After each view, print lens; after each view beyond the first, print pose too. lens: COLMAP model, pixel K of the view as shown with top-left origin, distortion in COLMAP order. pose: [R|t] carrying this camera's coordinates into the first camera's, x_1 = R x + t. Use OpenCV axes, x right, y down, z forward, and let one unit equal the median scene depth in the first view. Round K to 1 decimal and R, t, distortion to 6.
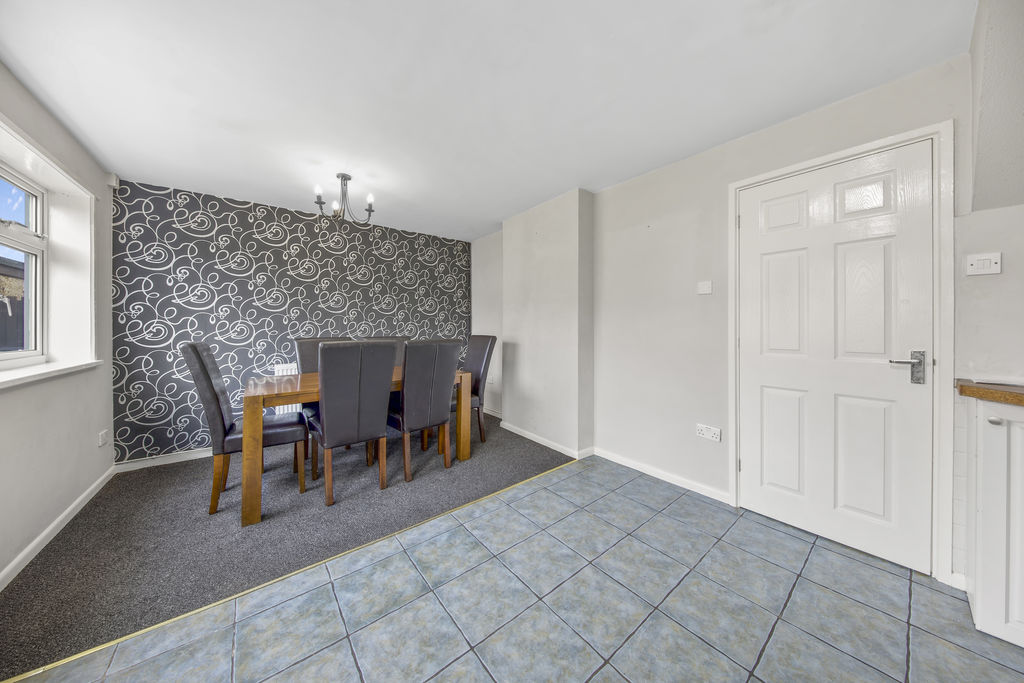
lens RADIAL K [[322.3, 0, 514.2], [0, 322.3, 328.5], [0, 0, 1]] dist [-0.012424, 0.000015]
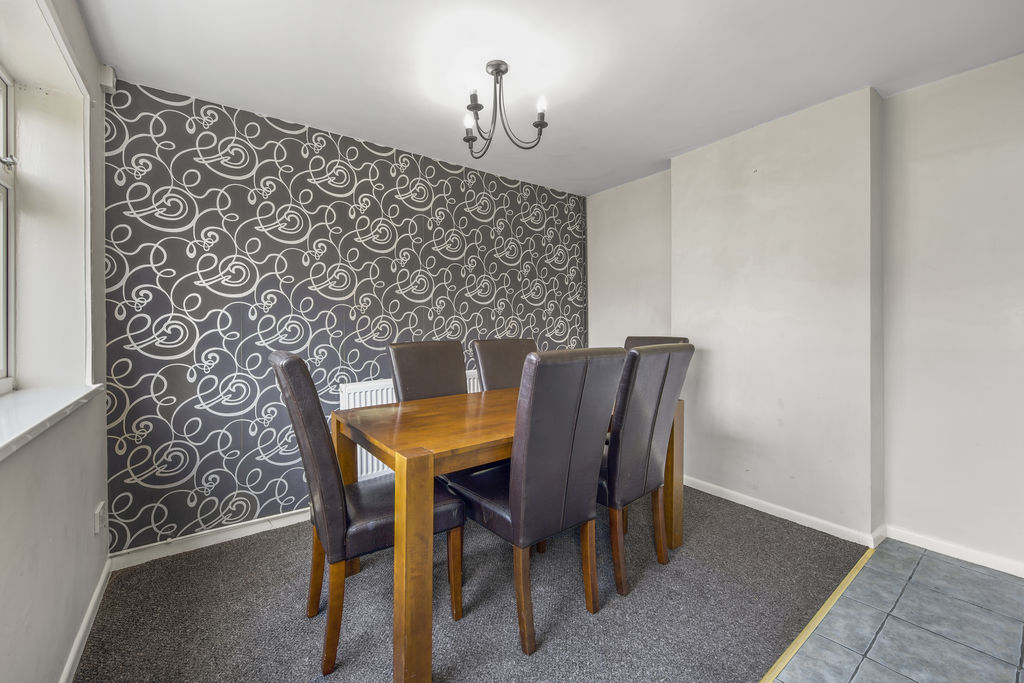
lens RADIAL K [[416.6, 0, 510.8], [0, 416.6, 324.8], [0, 0, 1]] dist [-0.000325, -0.000580]
pose [[0.999394, -0.004659, -0.034507, -0.455242], [0.004596, 0.999988, -0.001923, -0.001912], [0.034515, 0.001763, 0.999403, 0.227770]]
